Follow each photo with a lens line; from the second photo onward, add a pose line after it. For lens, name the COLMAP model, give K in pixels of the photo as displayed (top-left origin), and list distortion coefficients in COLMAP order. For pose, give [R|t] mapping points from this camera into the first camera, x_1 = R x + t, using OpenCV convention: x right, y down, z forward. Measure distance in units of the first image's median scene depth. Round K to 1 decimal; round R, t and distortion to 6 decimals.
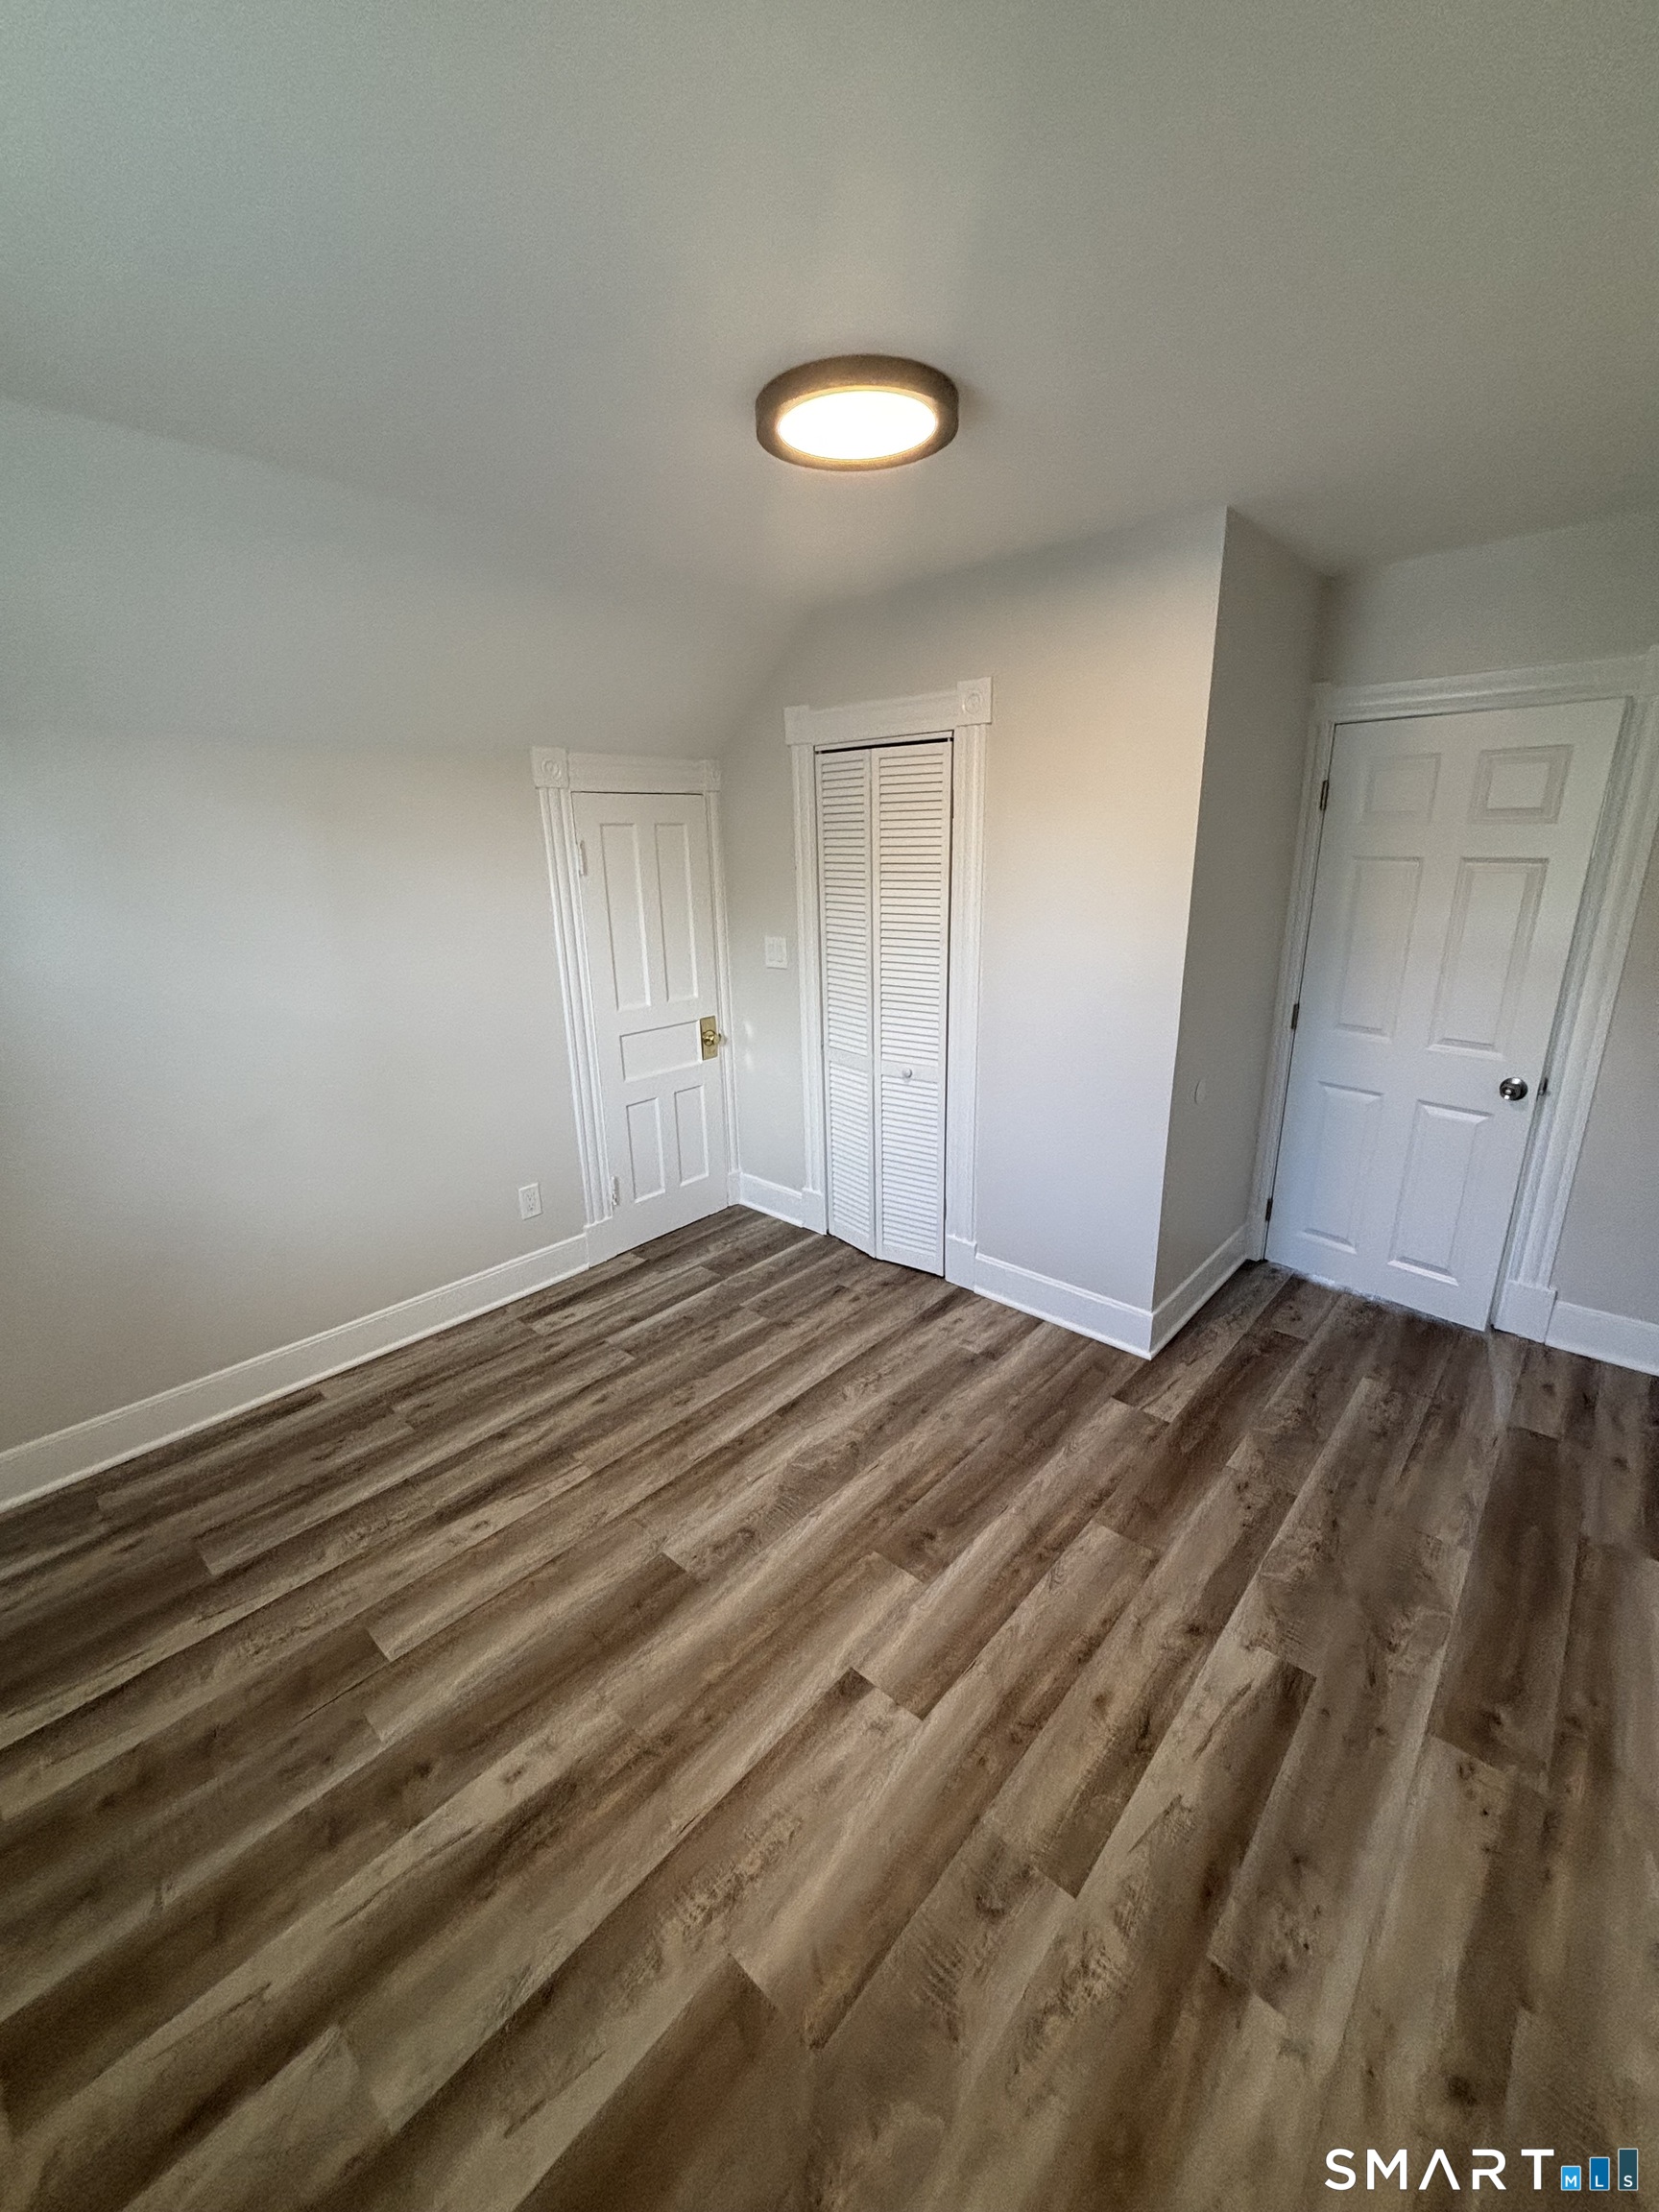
lens RADIAL K [[886.2, 0, 839.3], [0, 886.2, 1104.9], [0, 0, 1]] dist [0.000418, 0.004405]
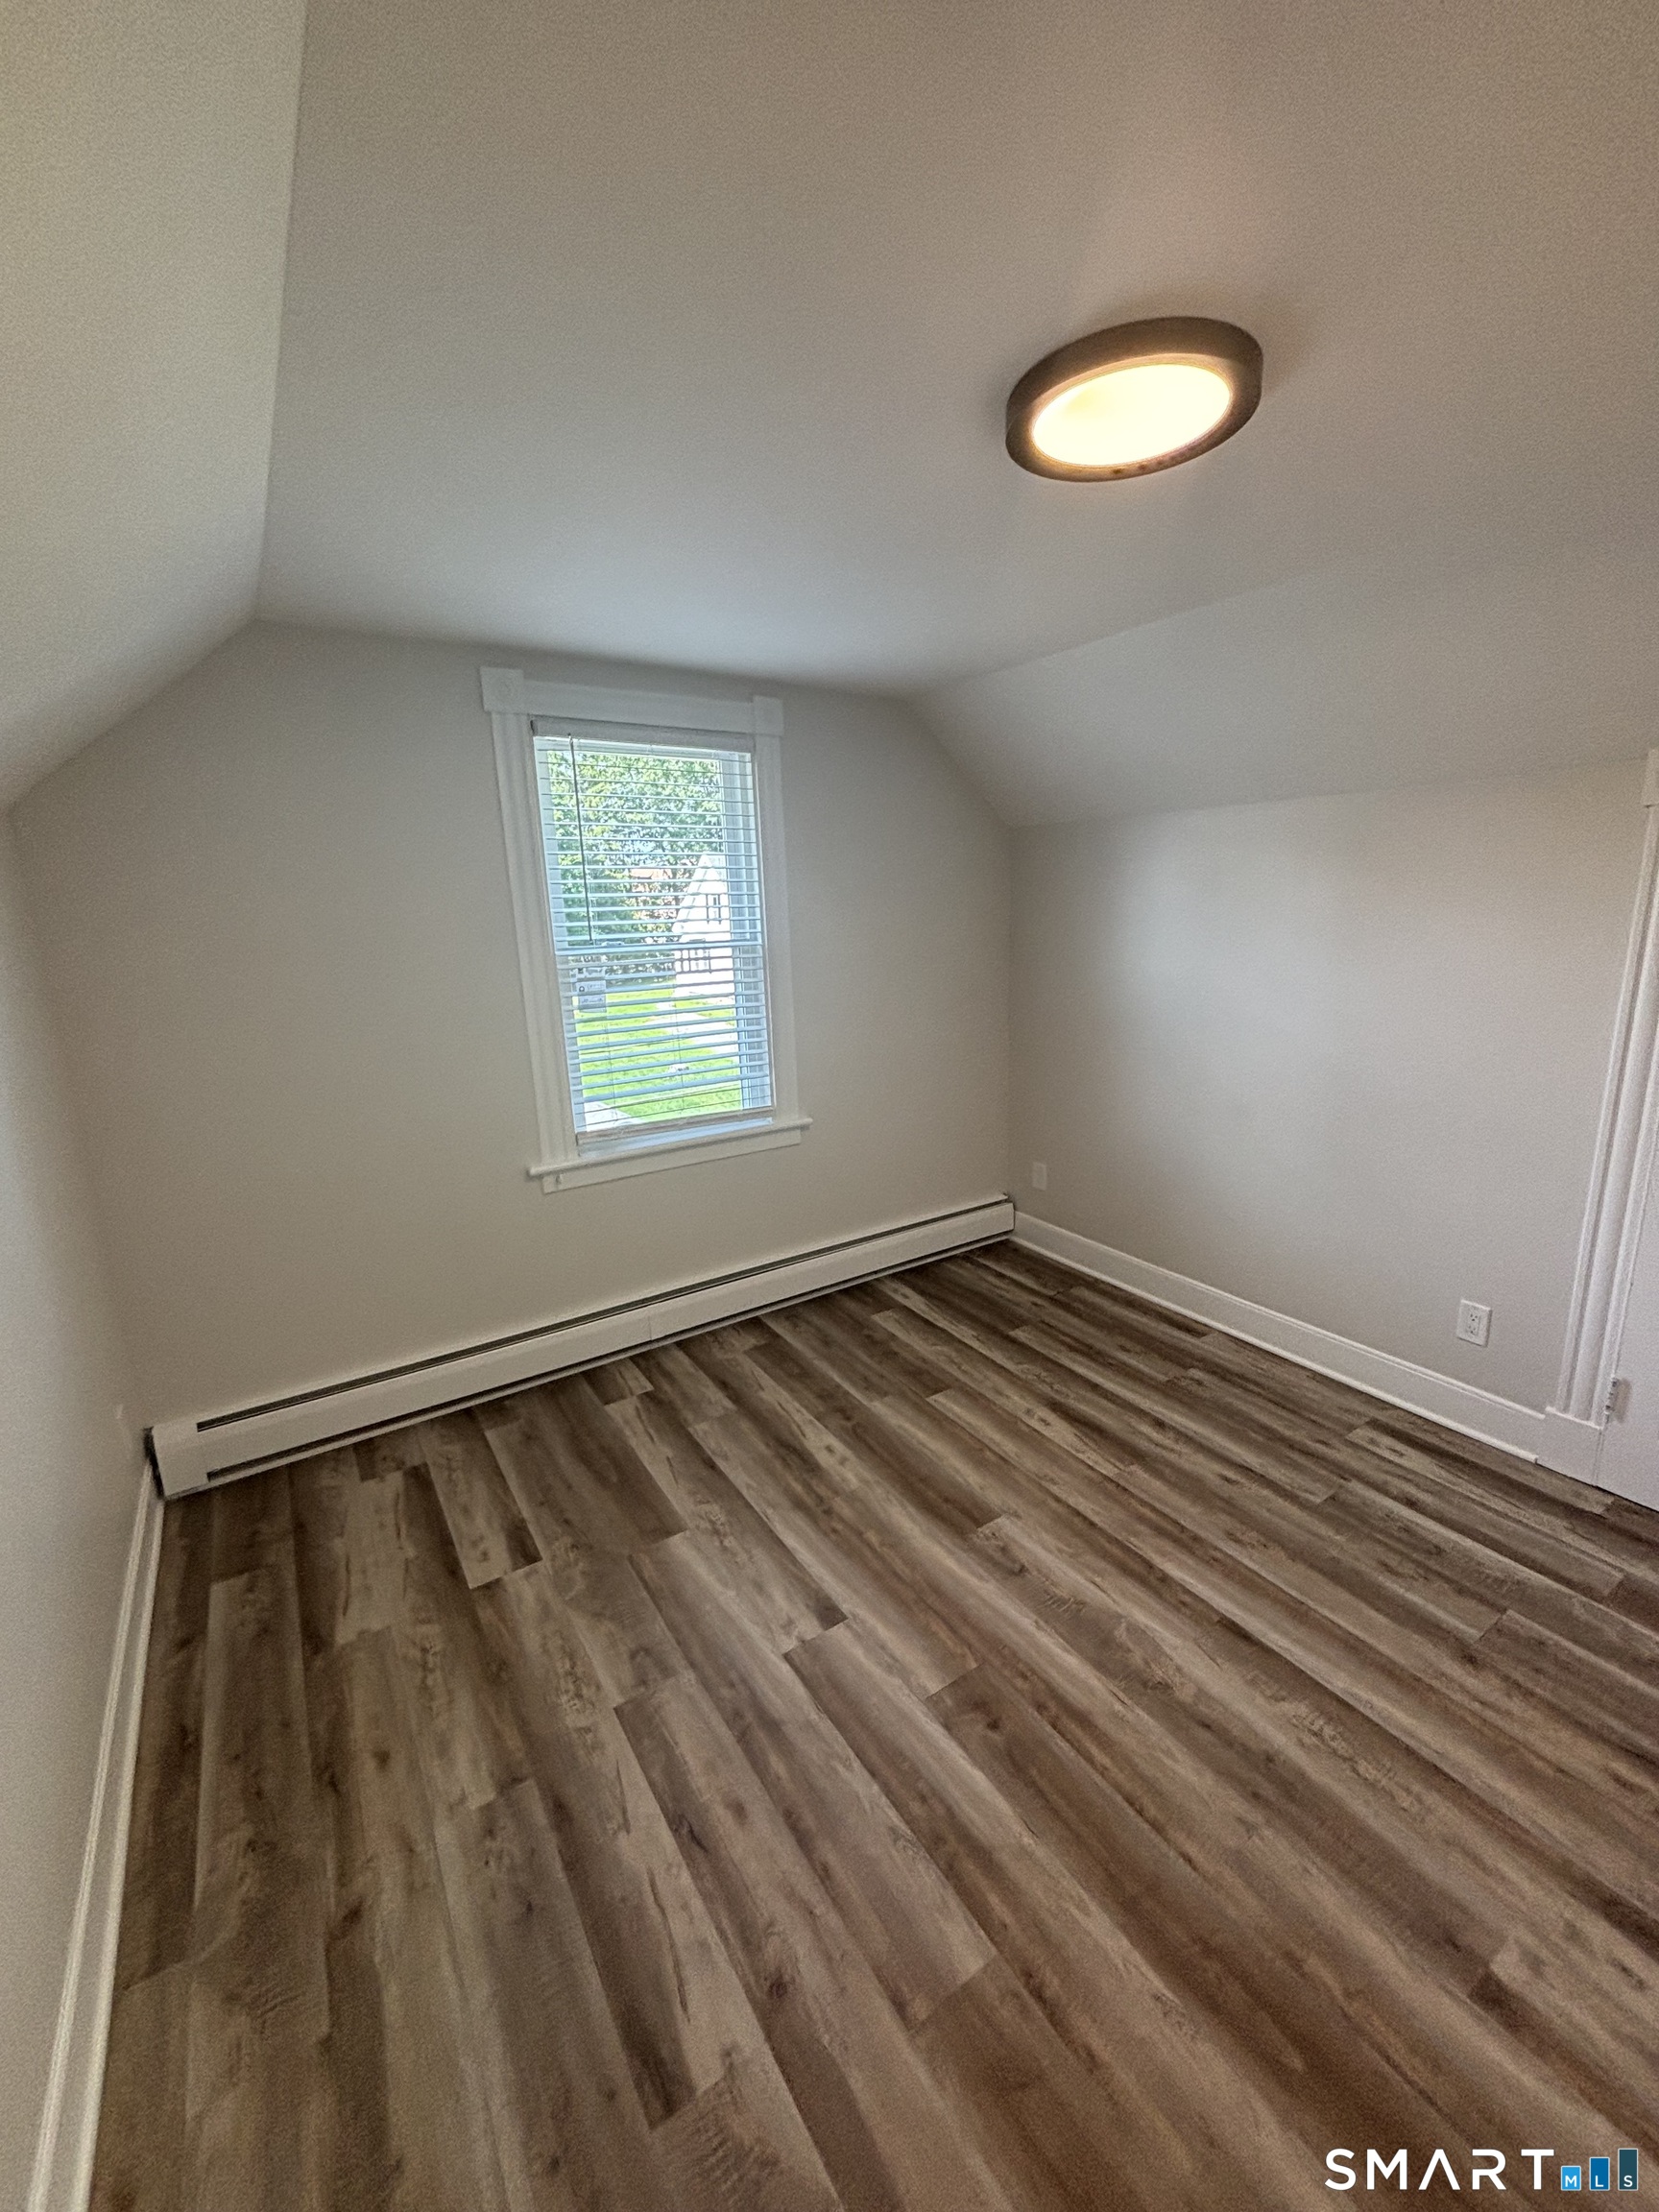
lens RADIAL K [[886.2, 0, 831.9], [0, 886.2, 1096.6], [0, 0, 1]] dist [0.000418, 0.004405]
pose [[-0.256205, 0.236081, -0.937350, 0.824224], [-0.251872, 0.919913, 0.300533, -0.286509], [0.933231, 0.313091, -0.176224, 0.858952]]
